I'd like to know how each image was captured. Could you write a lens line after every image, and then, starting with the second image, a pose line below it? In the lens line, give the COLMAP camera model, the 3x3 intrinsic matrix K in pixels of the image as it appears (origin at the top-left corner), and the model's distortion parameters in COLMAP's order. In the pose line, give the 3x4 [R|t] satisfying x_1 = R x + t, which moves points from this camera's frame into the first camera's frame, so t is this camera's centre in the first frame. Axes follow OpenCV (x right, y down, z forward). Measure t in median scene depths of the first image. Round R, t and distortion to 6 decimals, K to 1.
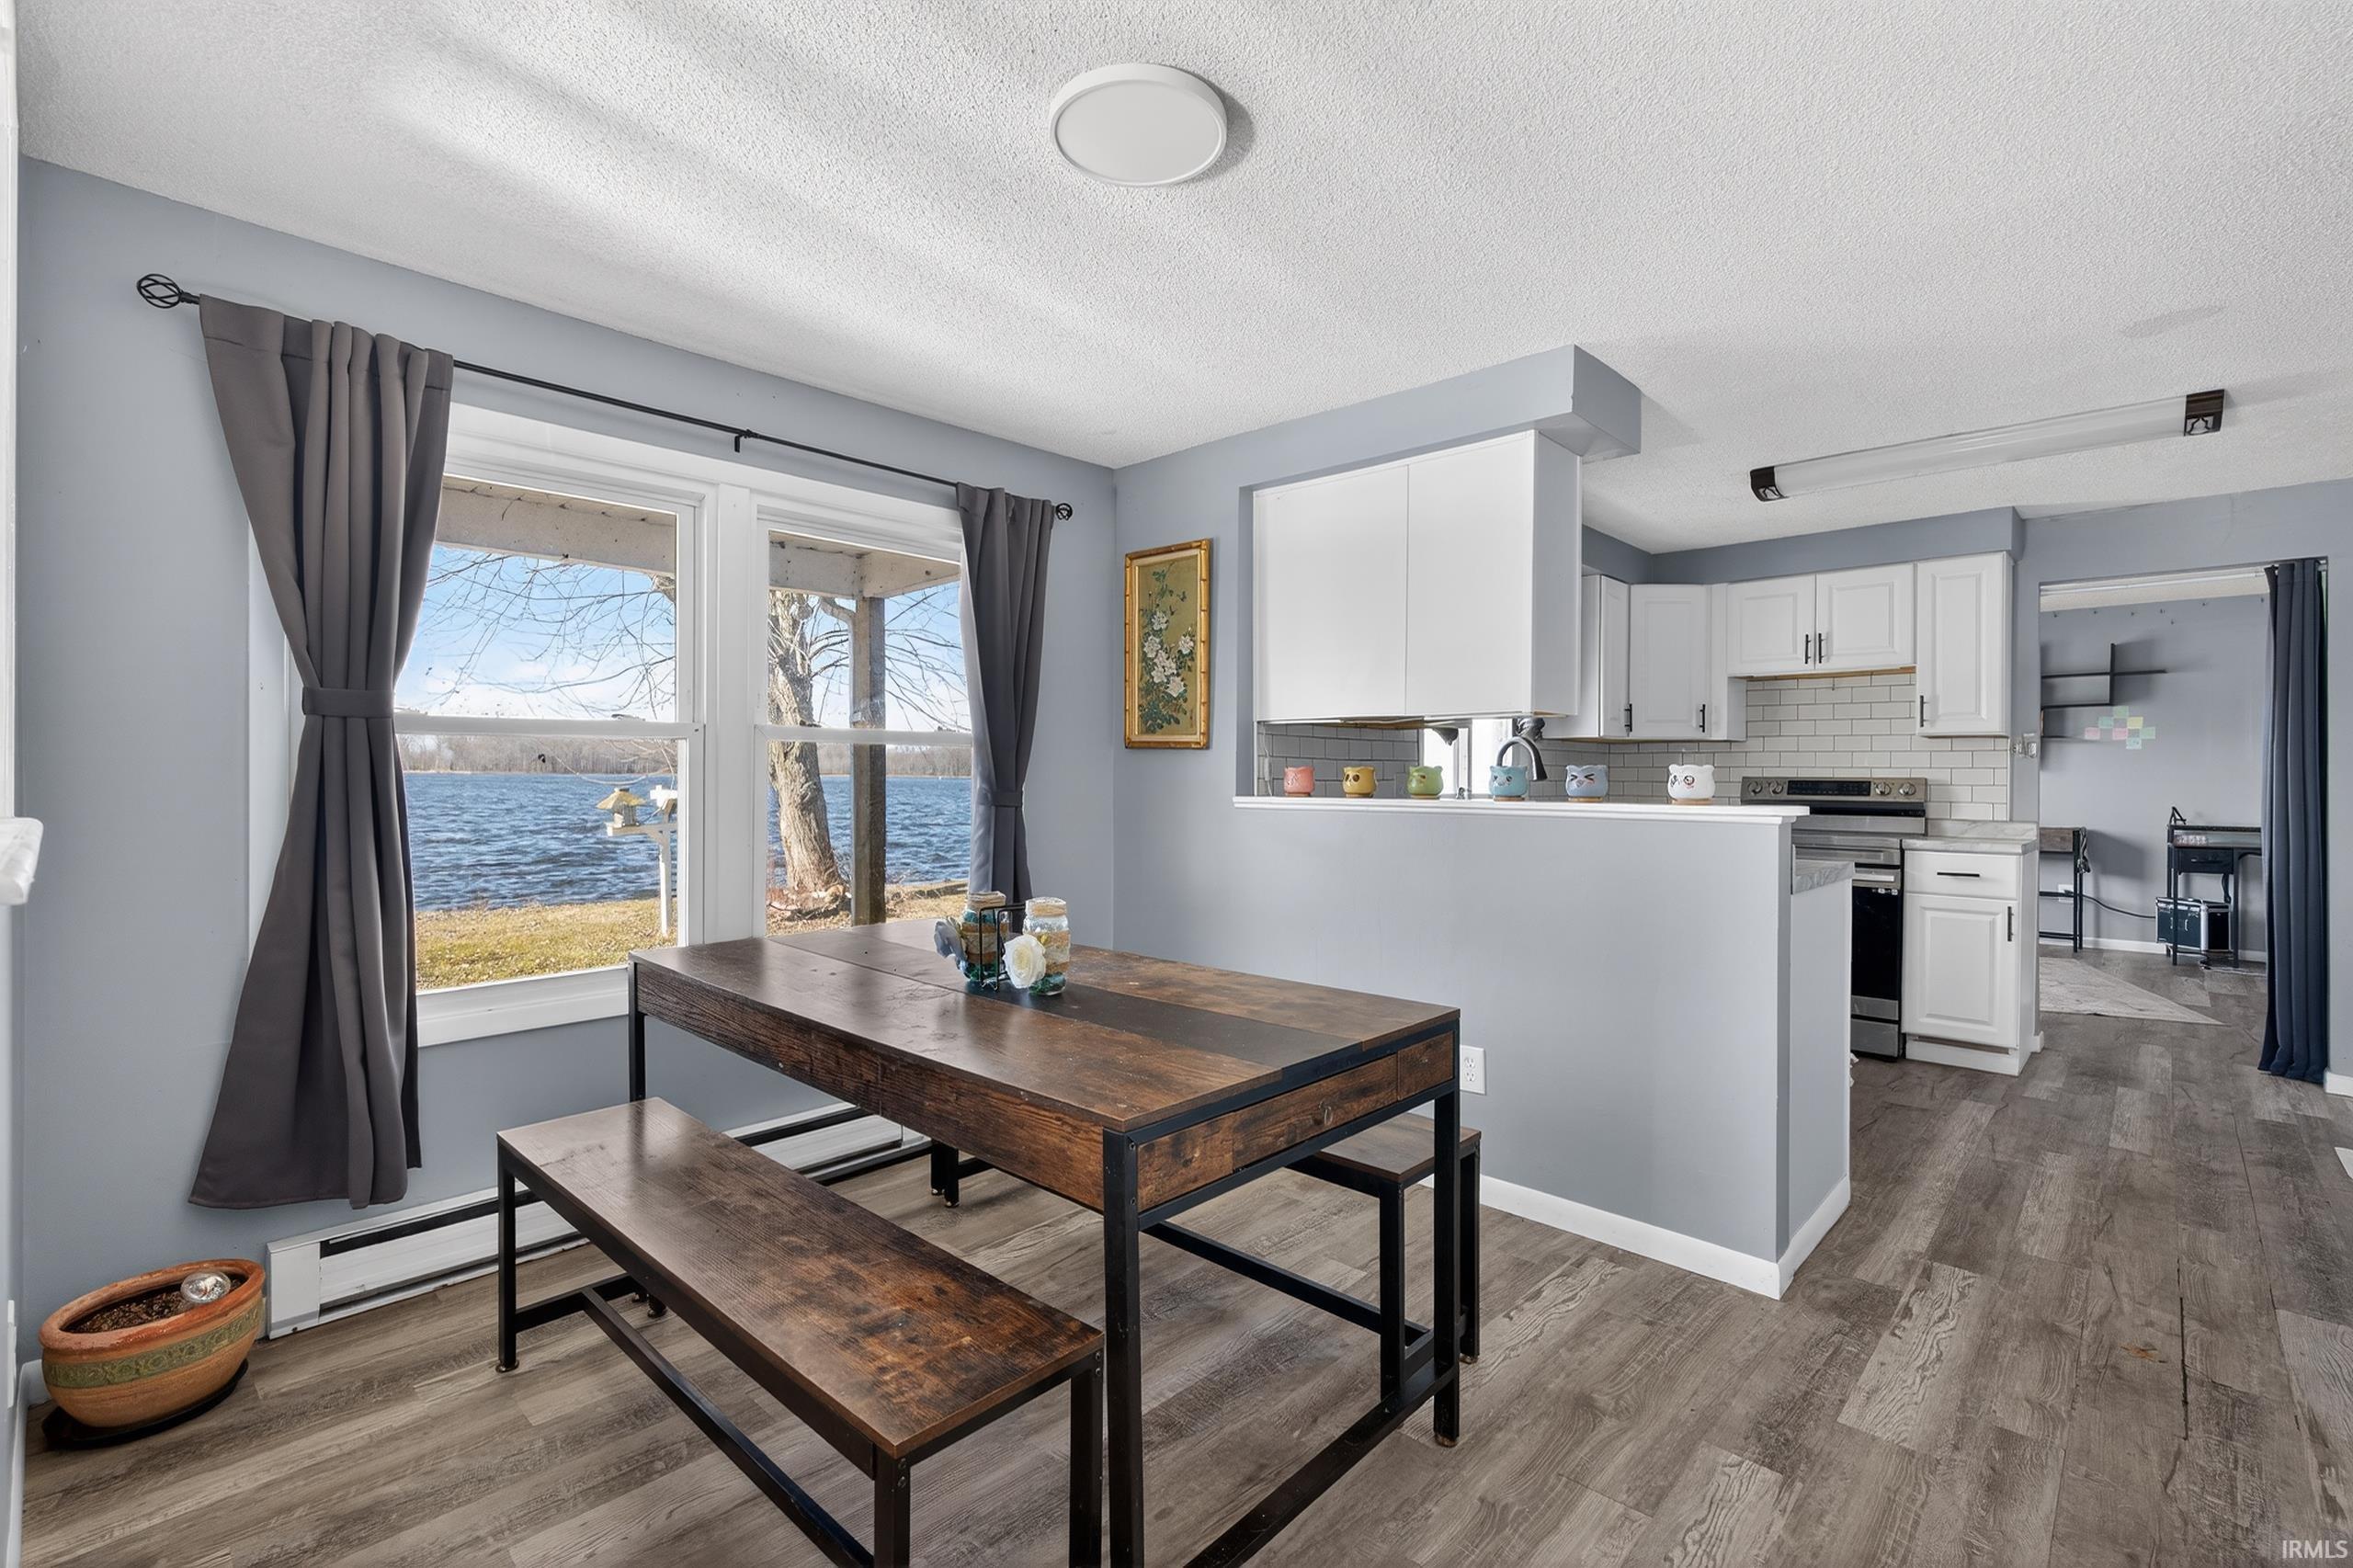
lens RADIAL K [[1064.2, 0, 1172.7], [0, 1064.2, 772.6], [0, 0, 1]] dist [-0.000015, 0.000477]
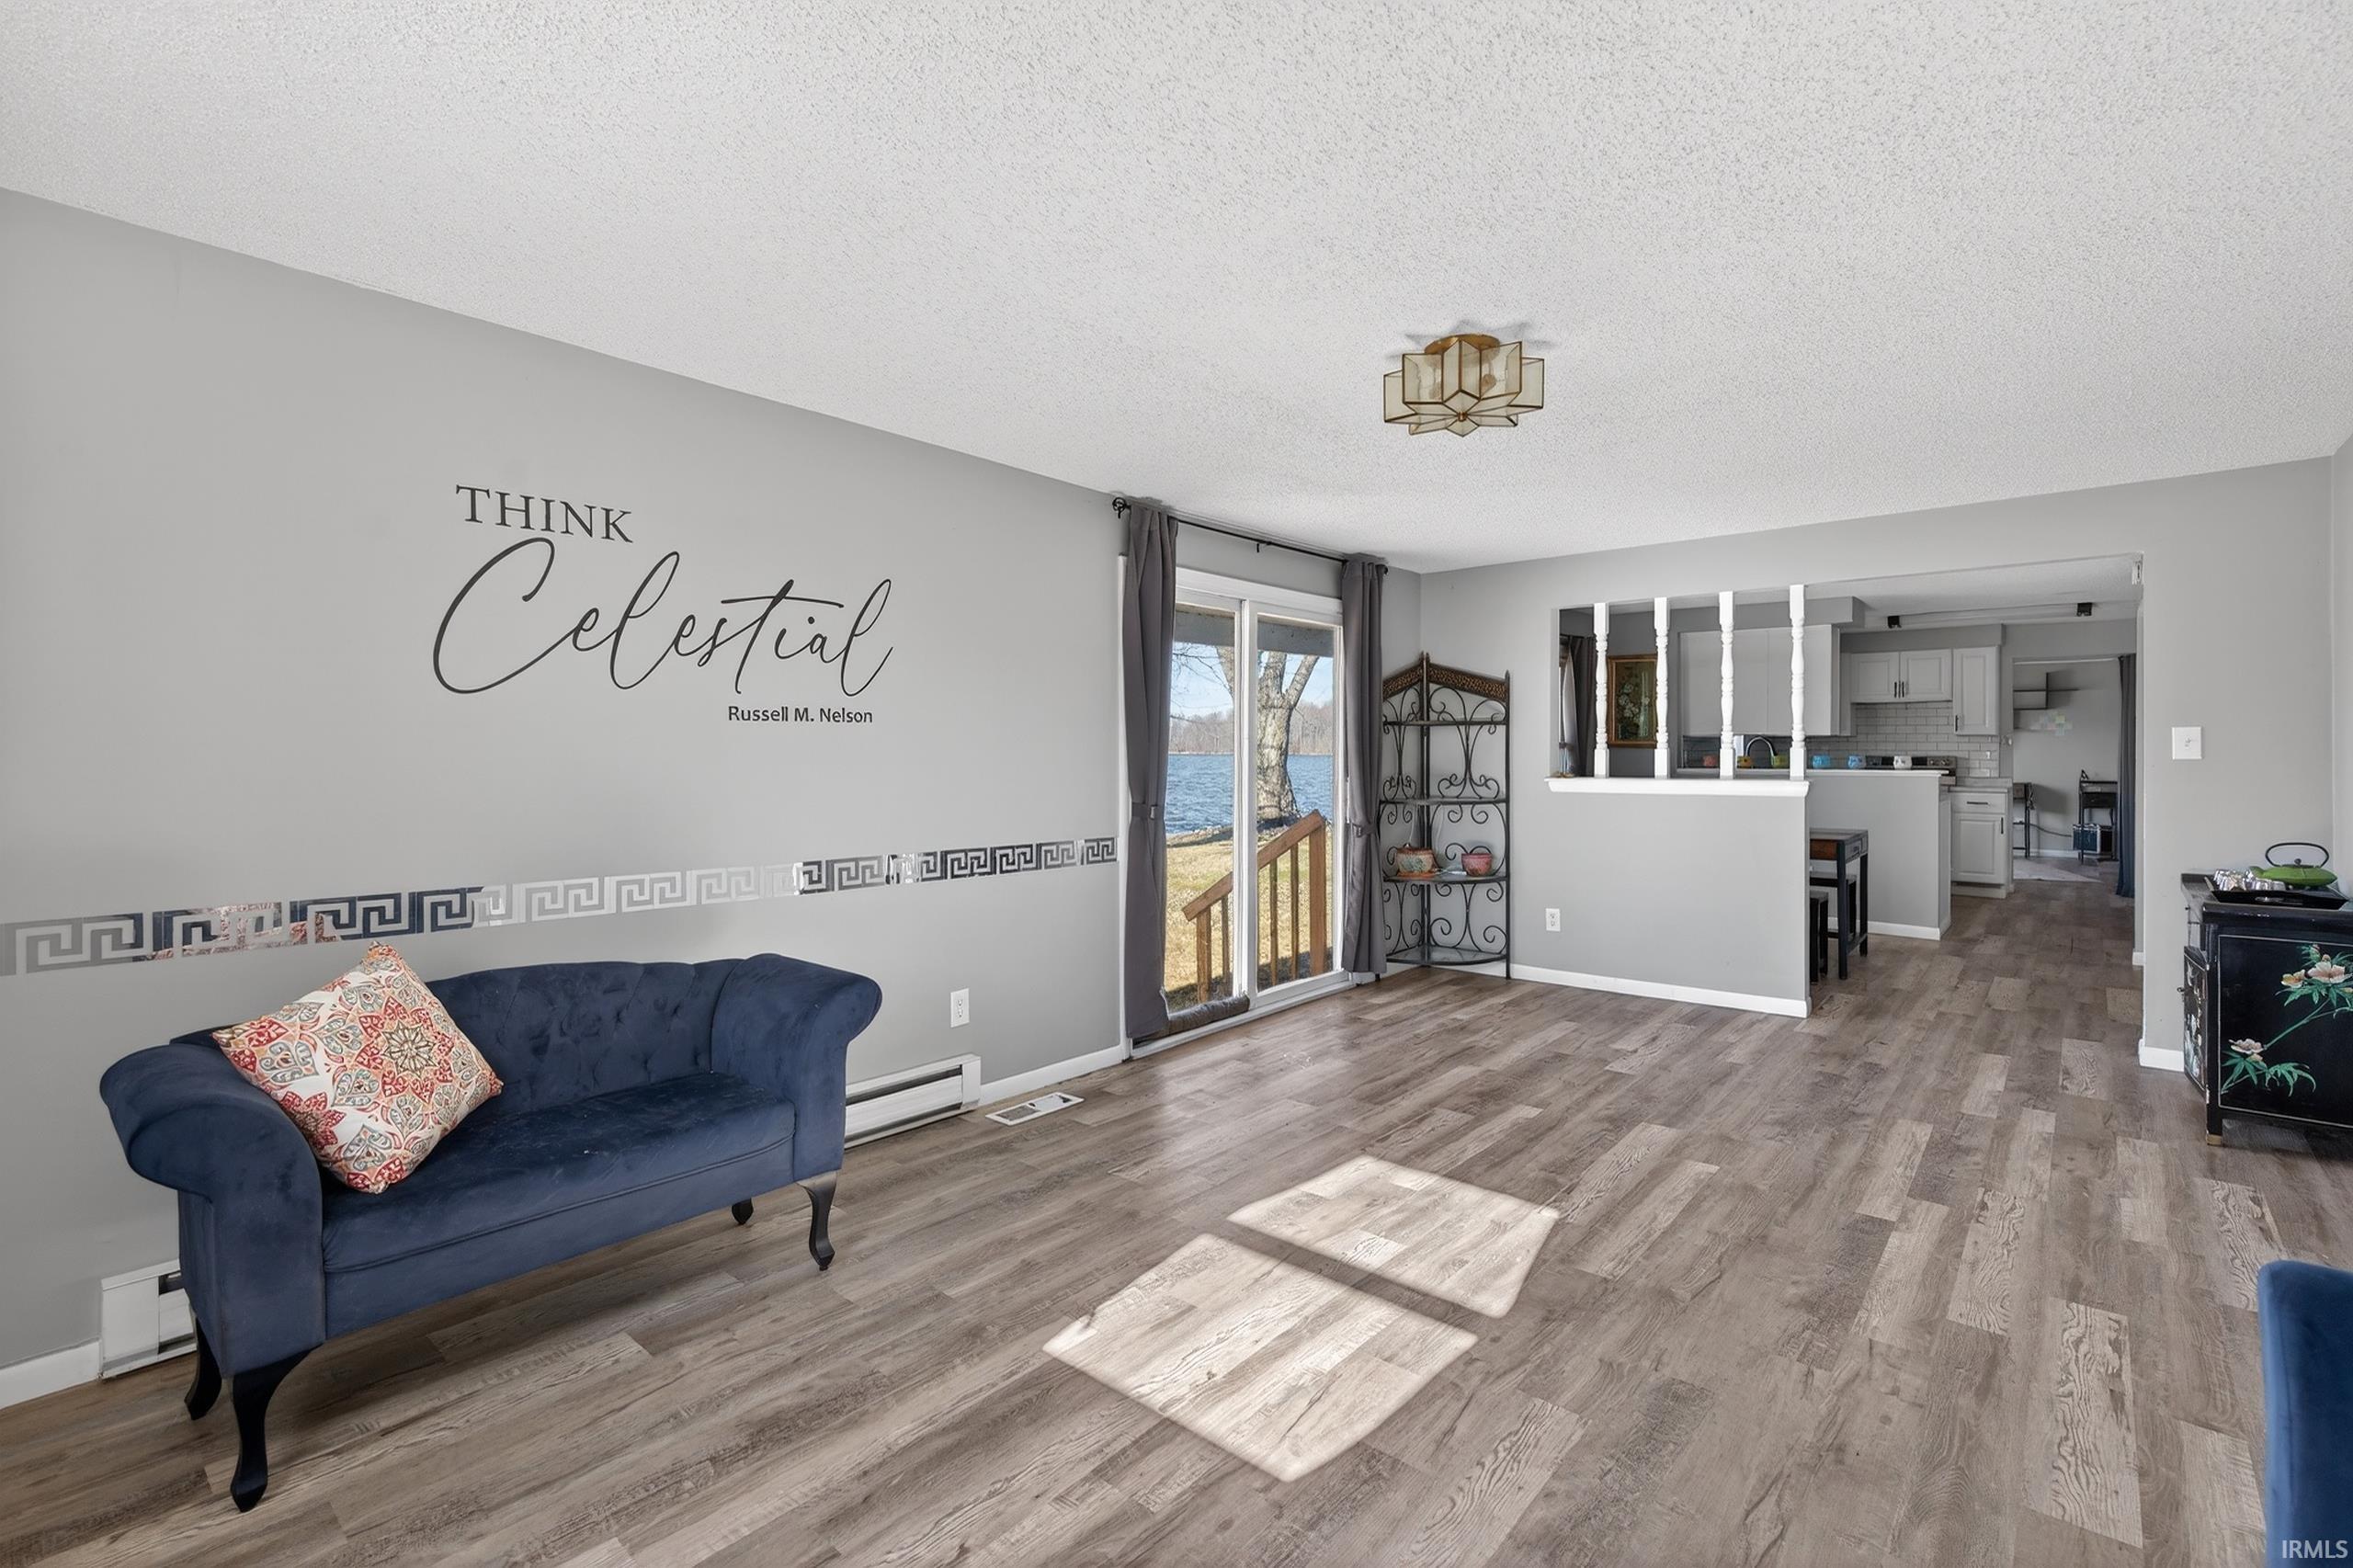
lens RADIAL K [[1064.2, 0, 1176.6], [0, 1064.2, 770.9], [0, 0, 1]] dist [-0.000015, 0.000477]
pose [[0.999101, -0.015334, 0.039512, -0.642902], [0.014709, 0.999763, 0.016053, -0.016167], [-0.039749, -0.015458, 0.999090, -0.720623]]
